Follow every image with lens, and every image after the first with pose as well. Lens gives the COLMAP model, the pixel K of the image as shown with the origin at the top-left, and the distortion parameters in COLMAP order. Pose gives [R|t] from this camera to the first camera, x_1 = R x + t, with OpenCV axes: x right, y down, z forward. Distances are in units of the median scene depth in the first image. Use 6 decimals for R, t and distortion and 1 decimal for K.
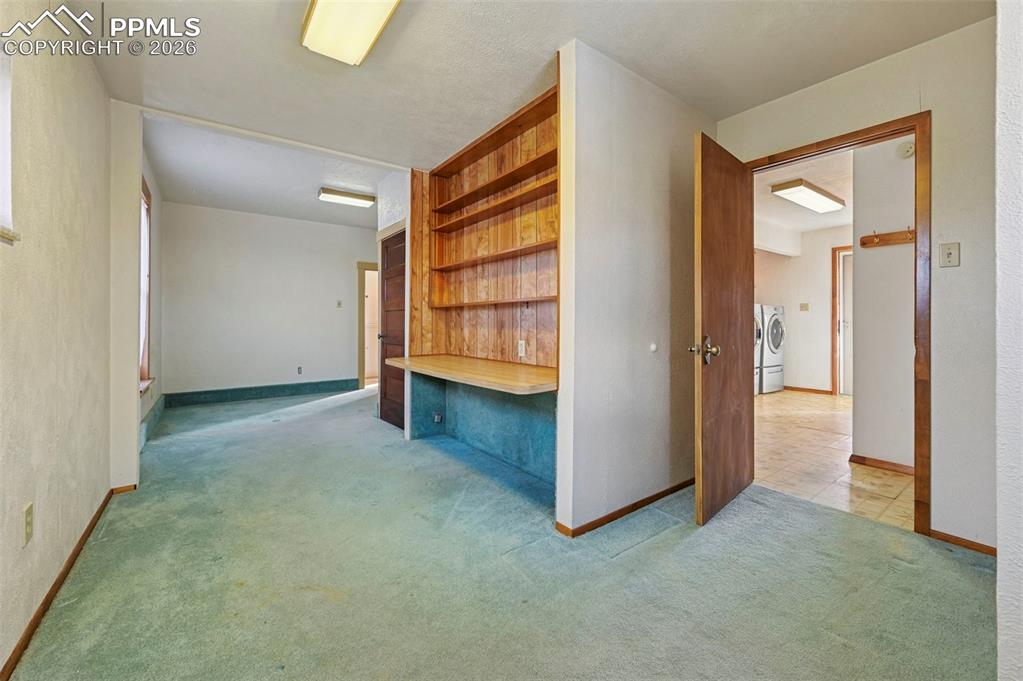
lens RADIAL K [[400.3, 0, 510.0], [0, 400.3, 319.5], [0, 0, 1]] dist [-0.001509, -0.000134]
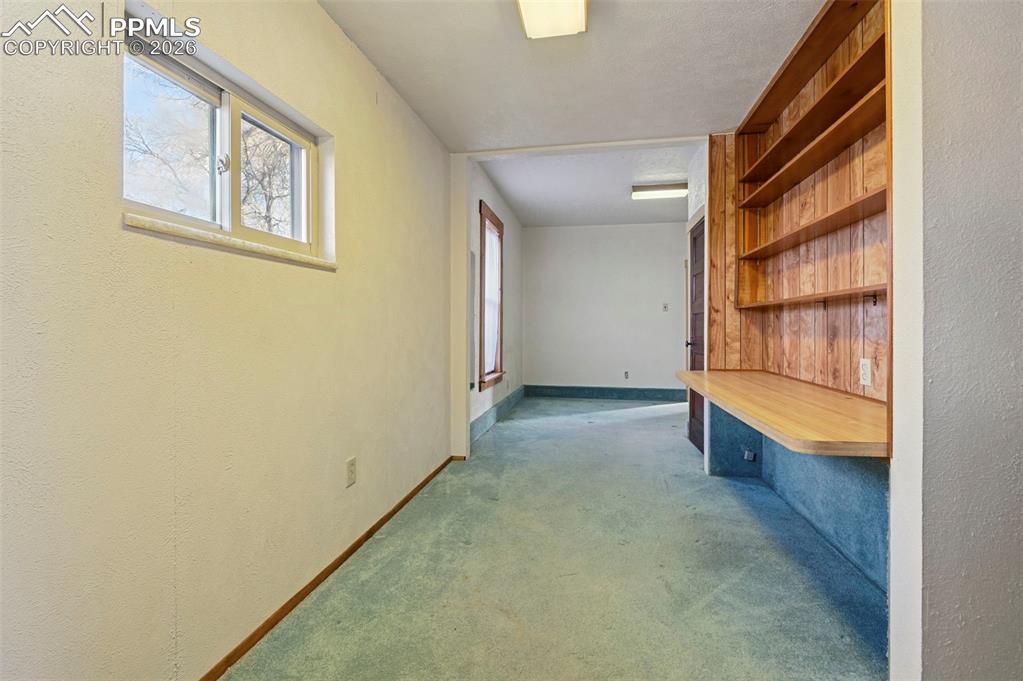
lens RADIAL K [[422.3, 0, 532.4], [0, 422.3, 322.5], [0, 0, 1]] dist [-0.001854, -0.000068]
pose [[0.696546, -0.003870, -0.717501, 0.123208], [0.001873, 0.999992, -0.003575, -0.000790], [0.717509, 0.001146, 0.696548, 0.178621]]
